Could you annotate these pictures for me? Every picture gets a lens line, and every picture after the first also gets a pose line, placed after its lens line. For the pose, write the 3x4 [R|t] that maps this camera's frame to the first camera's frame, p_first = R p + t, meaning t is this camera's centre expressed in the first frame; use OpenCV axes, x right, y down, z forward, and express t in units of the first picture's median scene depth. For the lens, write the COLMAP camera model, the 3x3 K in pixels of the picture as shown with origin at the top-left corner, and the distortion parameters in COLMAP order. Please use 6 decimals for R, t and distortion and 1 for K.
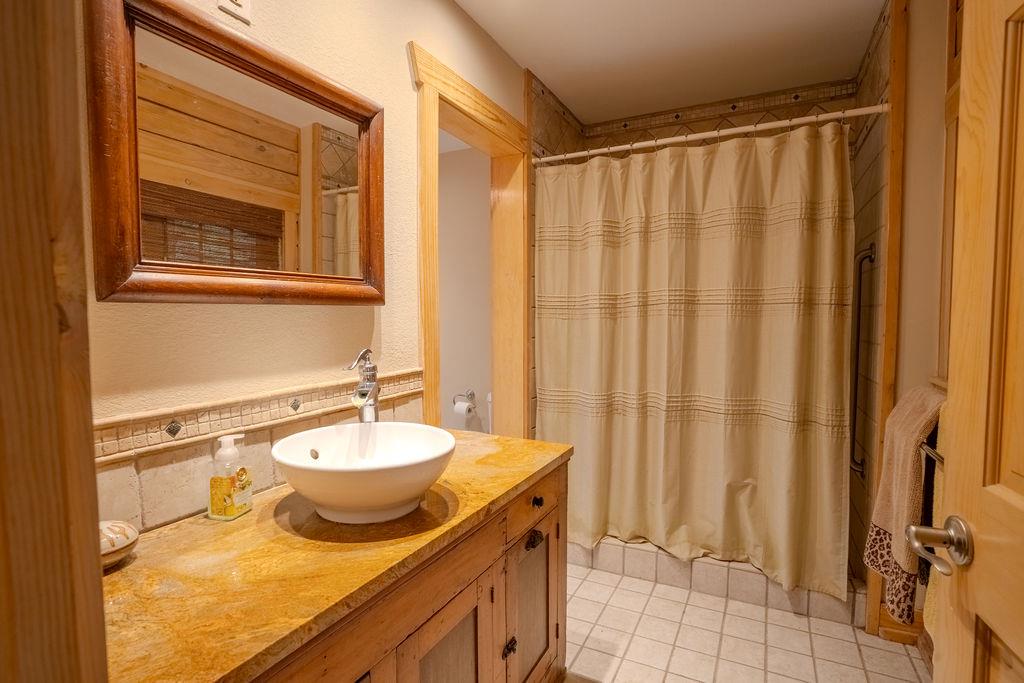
lens RADIAL K [[511.6, 0, 512.1], [0, 511.6, 339.3], [0, 0, 1]] dist [-0.012959, 0.002543]
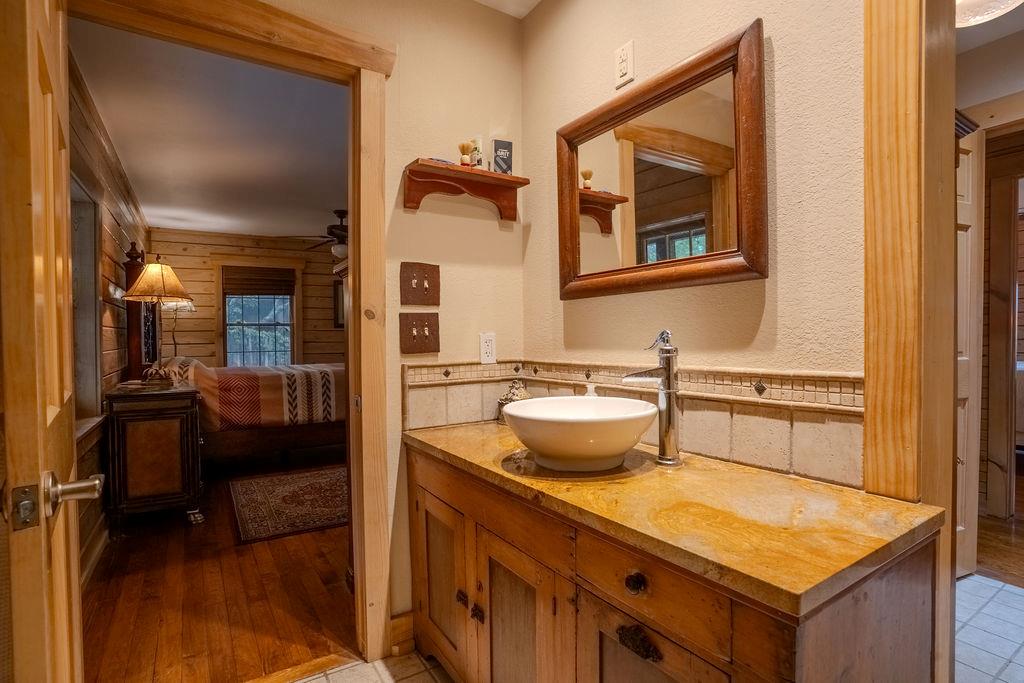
lens RADIAL K [[511.6, 0, 513.9], [0, 511.6, 346.0], [0, 0, 1]] dist [-0.012959, 0.002543]
pose [[-0.501137, 0.012700, -0.865275, 0.602291], [-0.036531, 0.998691, 0.035816, 0.022179], [0.864596, 0.049558, -0.500017, 1.098824]]
